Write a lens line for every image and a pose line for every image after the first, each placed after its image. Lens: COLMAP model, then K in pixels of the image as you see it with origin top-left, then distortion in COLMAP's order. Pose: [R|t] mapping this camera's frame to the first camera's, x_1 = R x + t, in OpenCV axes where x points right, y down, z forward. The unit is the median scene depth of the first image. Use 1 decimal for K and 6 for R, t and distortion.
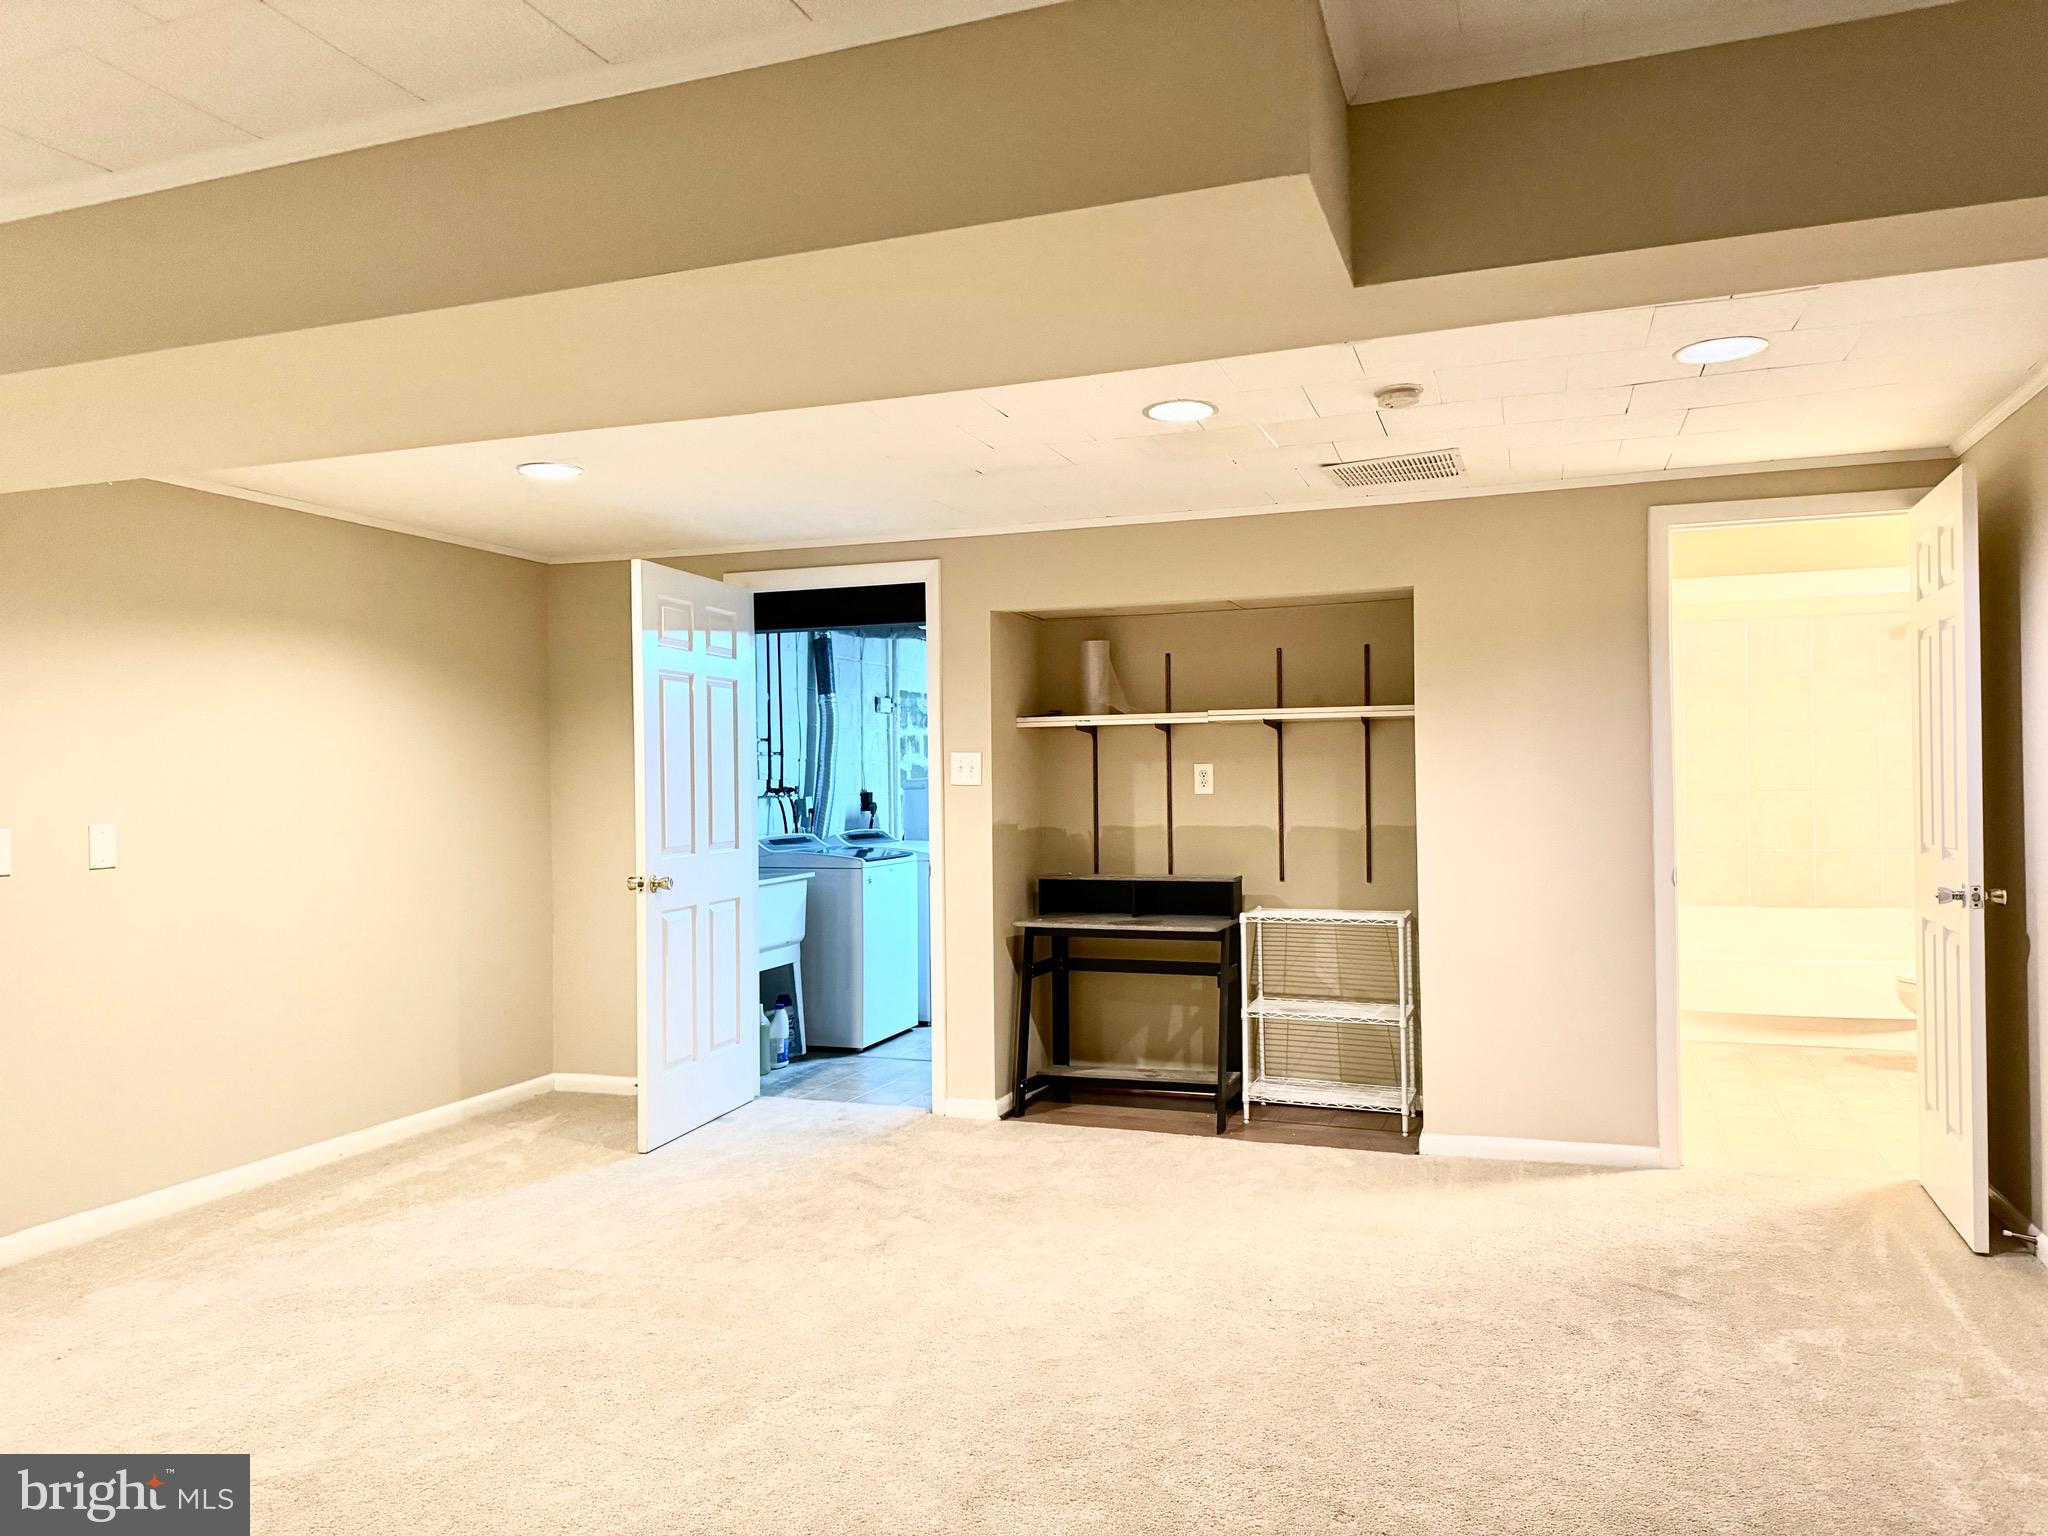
lens RADIAL K [[1430.4, 0, 1022.9], [0, 1430.4, 768.8], [0, 0, 1]] dist [0.026710, -0.030938]
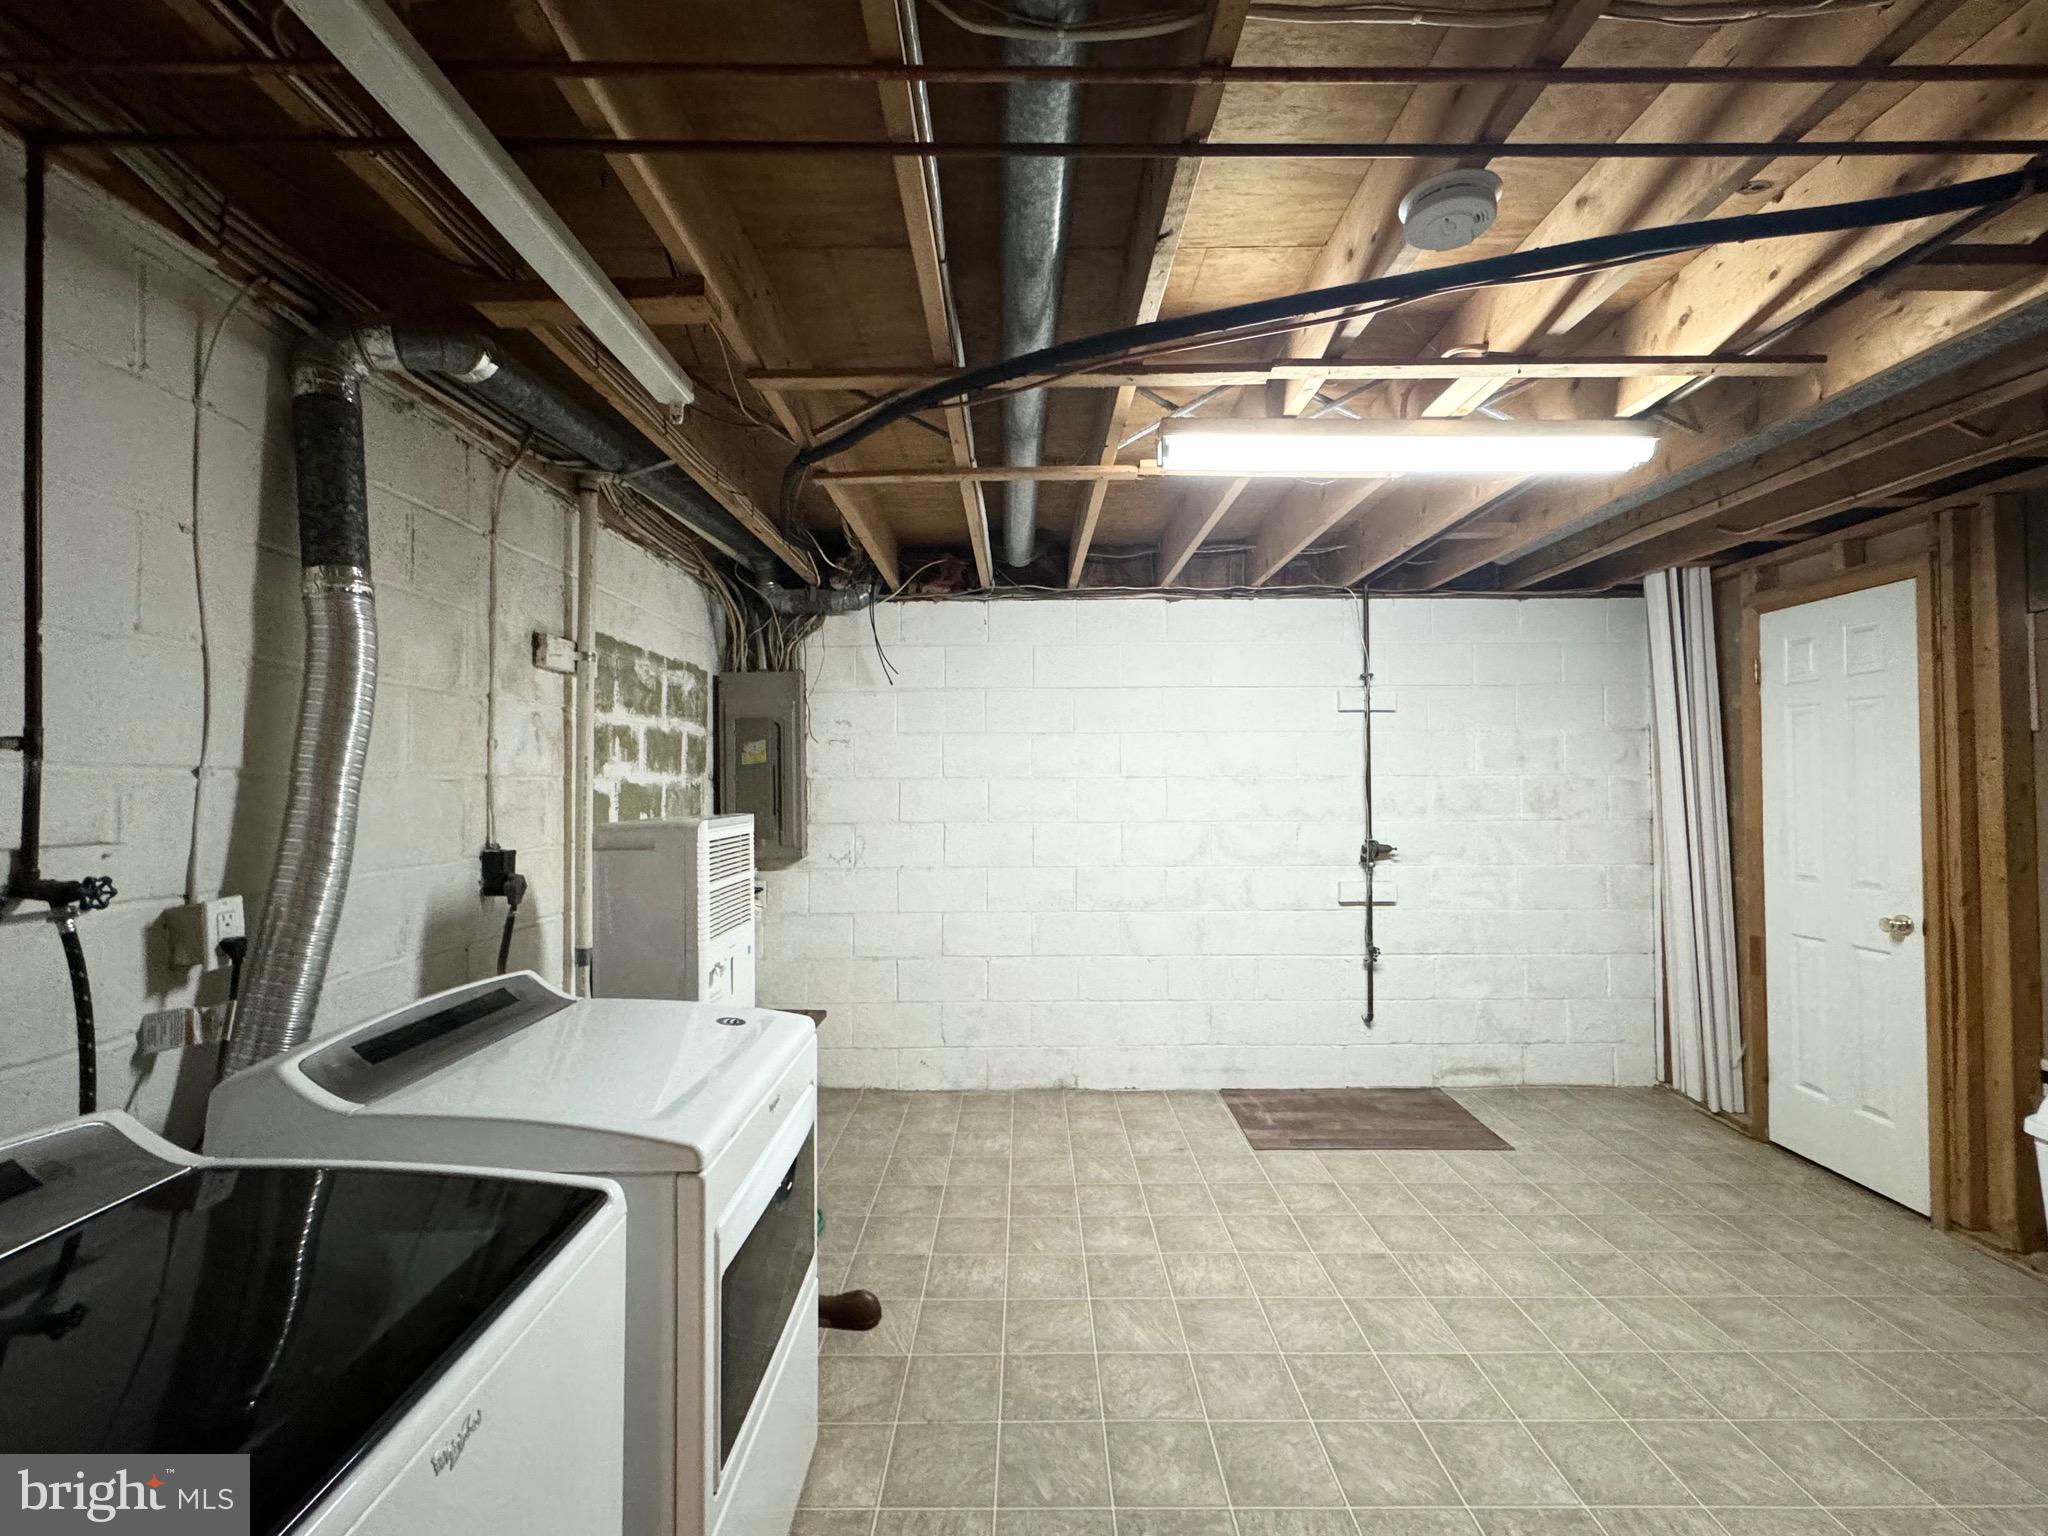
lens RADIAL K [[877.8, 0, 1025.3], [0, 877.8, 768.2], [0, 0, 1]] dist [0.013225, 0.000487]
pose [[0.938281, 0.019071, 0.345348, -0.054716], [-0.013427, 0.999734, -0.018729, -0.005031], [-0.345613, 0.012936, 0.938288, 0.707031]]
